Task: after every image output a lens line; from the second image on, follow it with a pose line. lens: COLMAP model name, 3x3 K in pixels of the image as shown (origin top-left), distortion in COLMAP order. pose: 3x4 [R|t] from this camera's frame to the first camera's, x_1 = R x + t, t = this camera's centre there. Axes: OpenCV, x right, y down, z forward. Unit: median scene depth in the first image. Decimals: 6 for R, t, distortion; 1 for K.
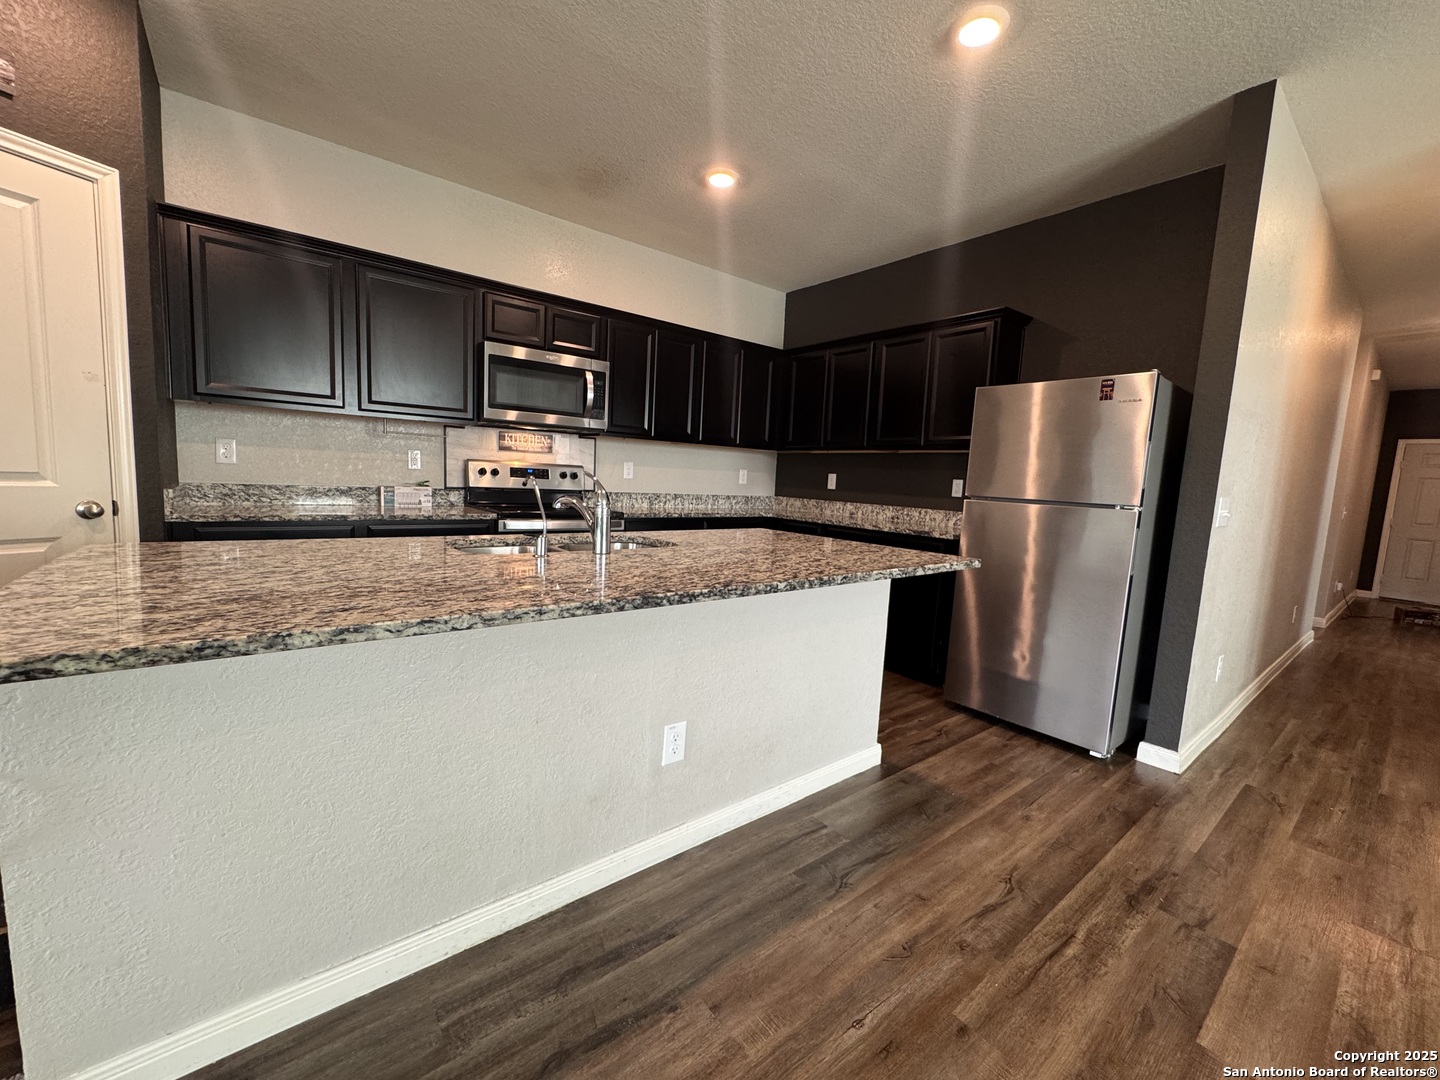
lens RADIAL K [[578.7, 0, 718.2], [0, 578.7, 537.9], [0, 0, 1]] dist [-0.005525, 0.001365]
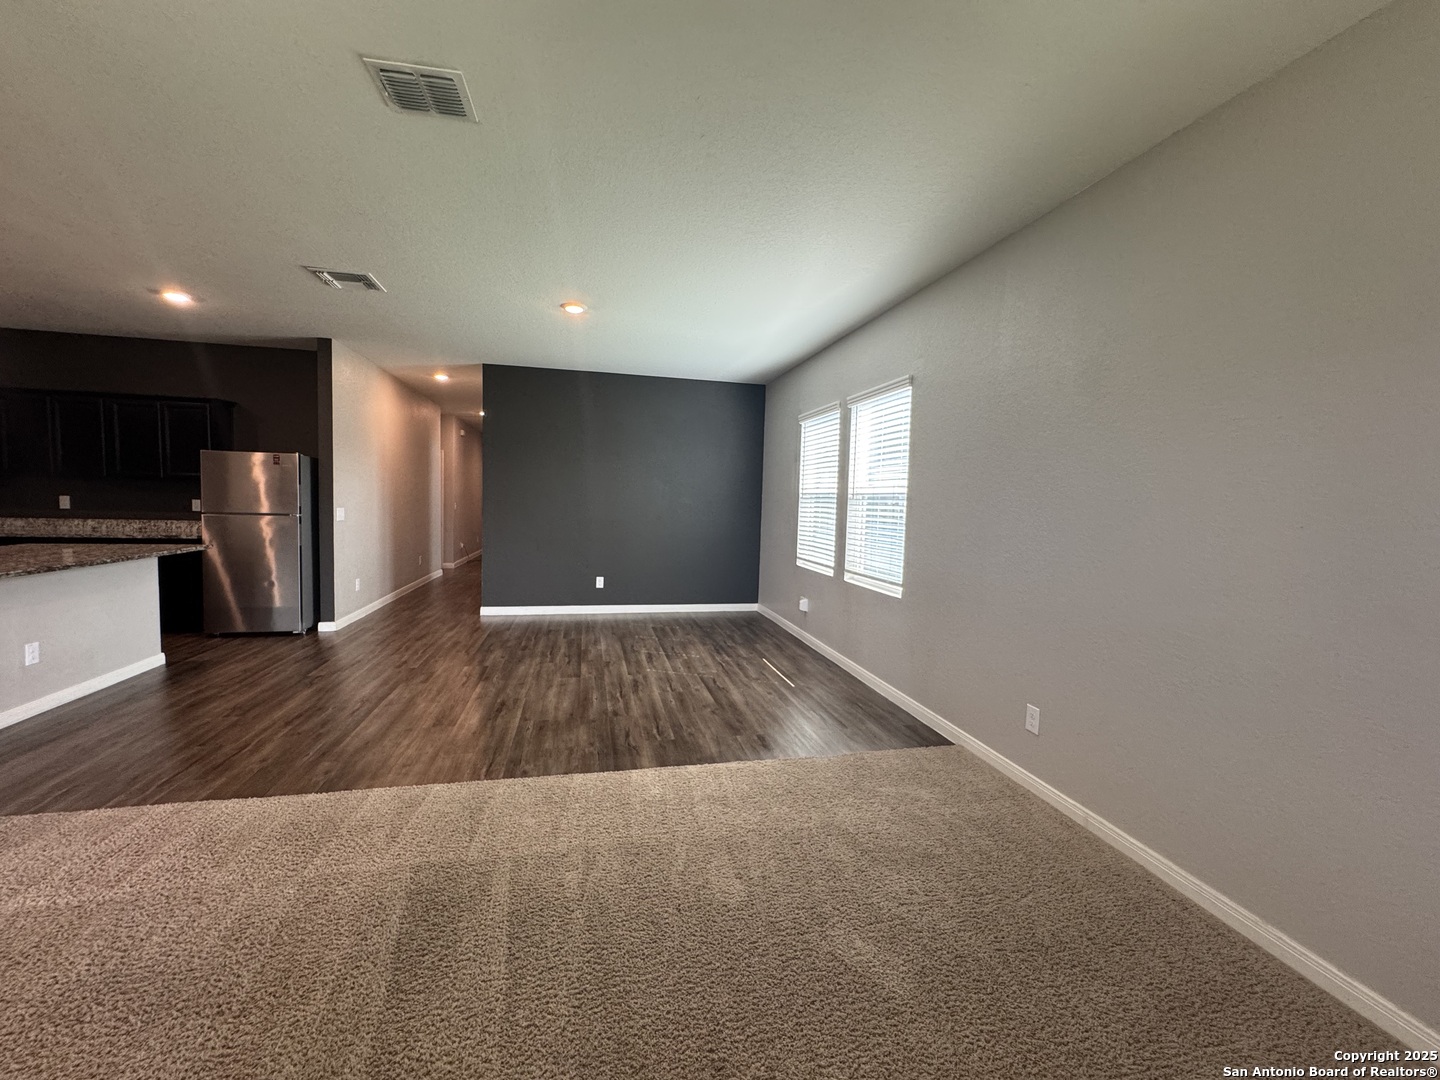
lens RADIAL K [[578.7, 0, 716.8], [0, 578.7, 538.4], [0, 0, 1]] dist [-0.005525, 0.001365]
pose [[0.436074, -0.097789, 0.894582, -0.486444], [0.089530, 0.993861, 0.064999, 0.032798], [-0.895446, 0.051747, 0.442152, -1.225683]]
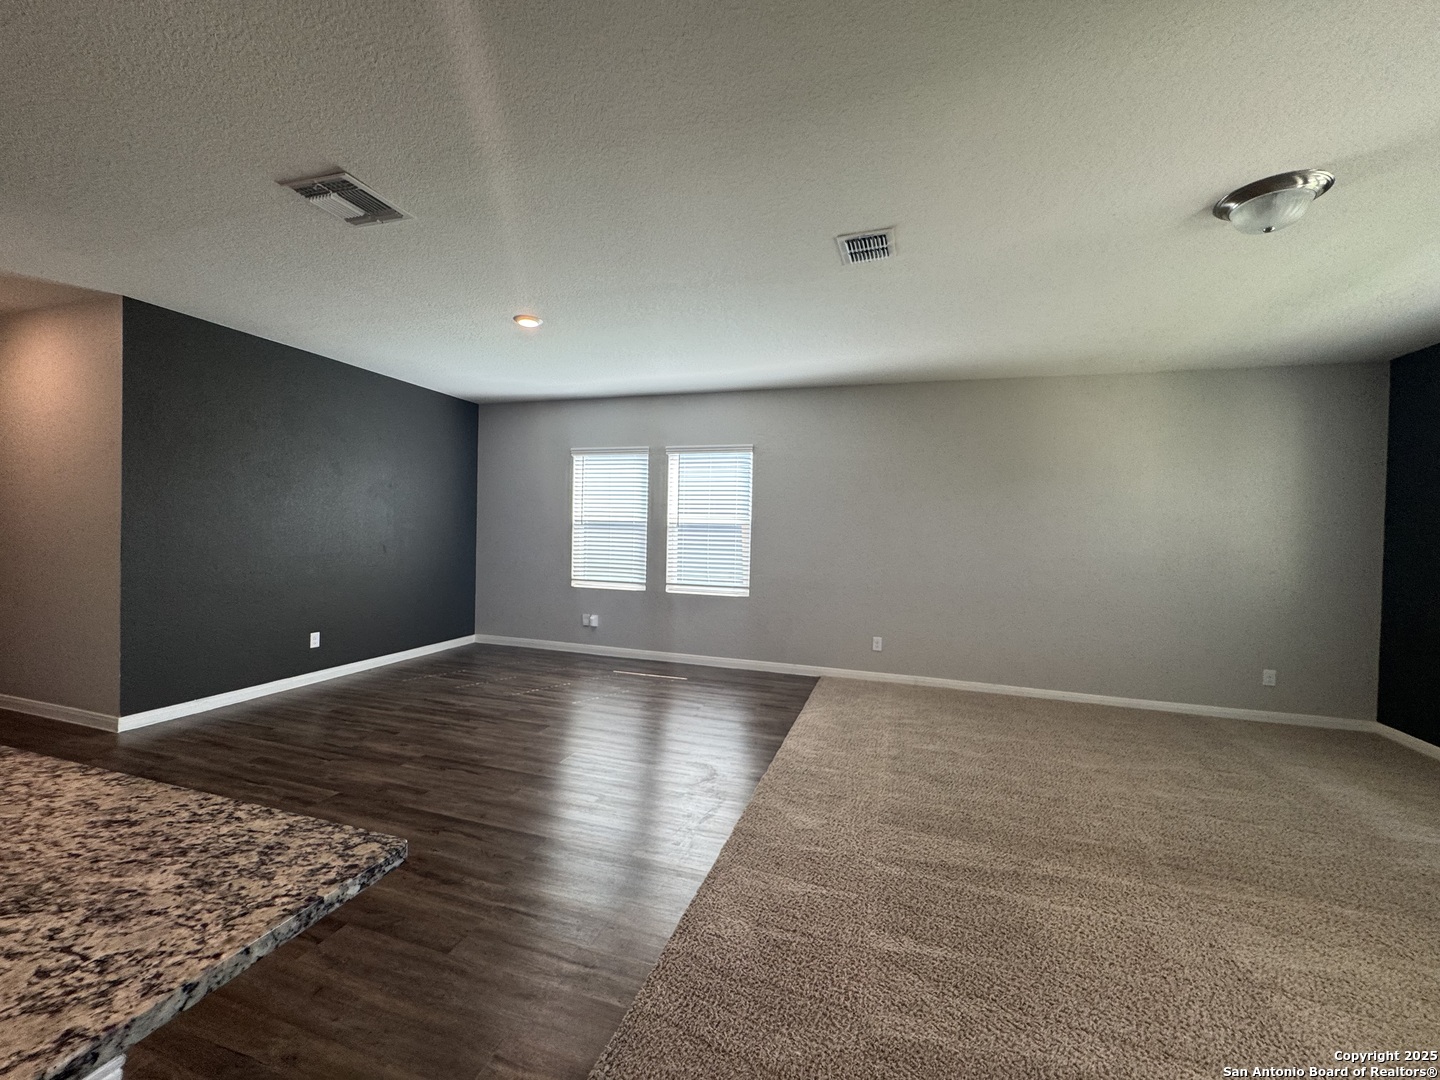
lens RADIAL K [[578.7, 0, 718.7], [0, 578.7, 540.9], [0, 0, 1]] dist [-0.005525, 0.001365]
pose [[-0.553346, -0.078893, 0.829207, -0.672473], [0.037250, 0.992165, 0.119255, -0.139549], [-0.832118, 0.096878, -0.546072, 0.232395]]
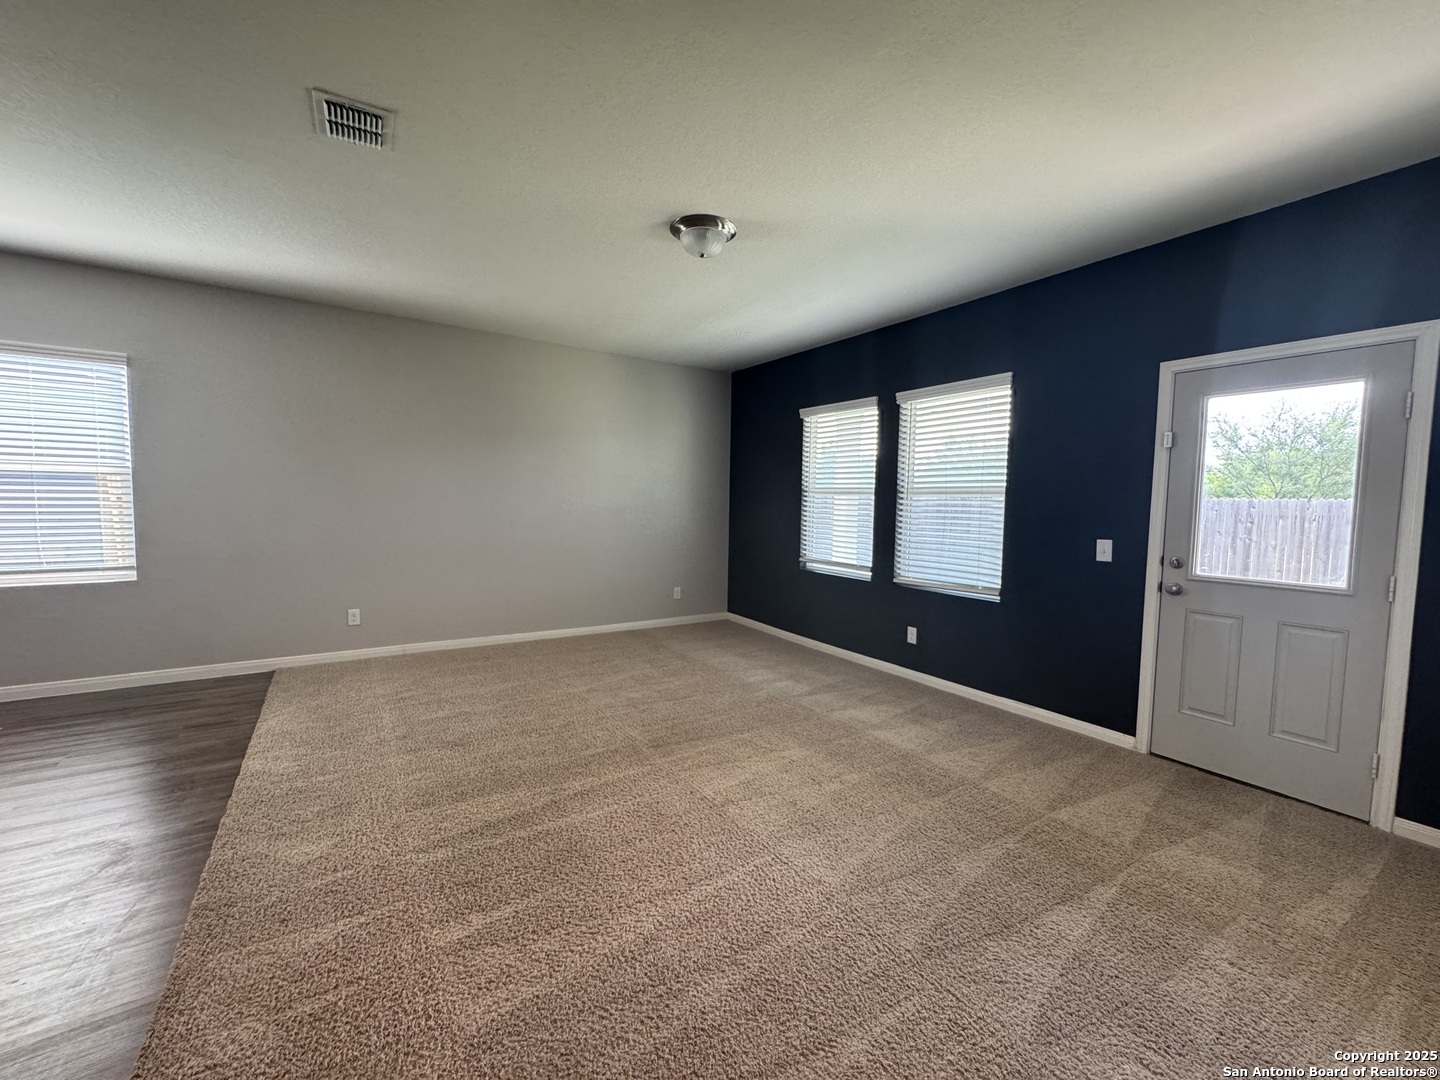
lens RADIAL K [[578.7, 0, 718.0], [0, 578.7, 538.5], [0, 0, 1]] dist [-0.005525, 0.001365]
pose [[-0.993201, -0.074255, 0.089659, -0.555573], [-0.057549, 0.982648, 0.176324, -0.120427], [-0.101196, 0.169965, -0.980240, 0.248900]]
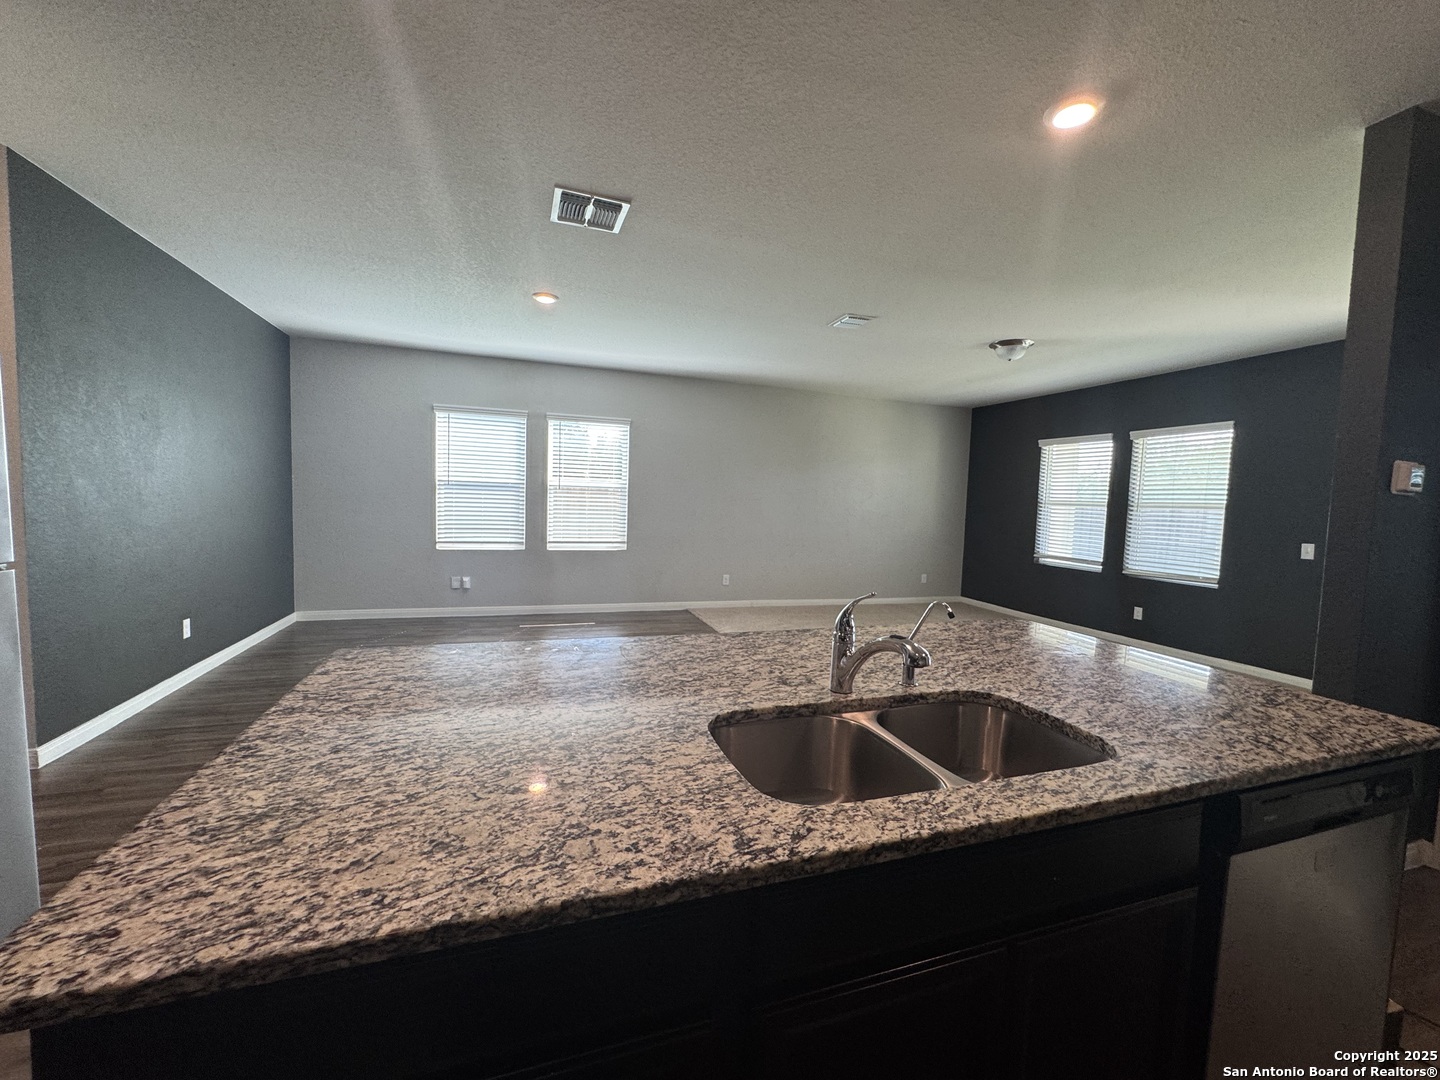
lens RADIAL K [[578.7, 0, 717.7], [0, 578.7, 536.6], [0, 0, 1]] dist [-0.005525, 0.001365]
pose [[-0.936597, -0.103756, 0.334696, -0.188820], [-0.043800, 0.982331, 0.181956, -0.204199], [-0.347661, 0.155760, -0.924592, 1.148792]]
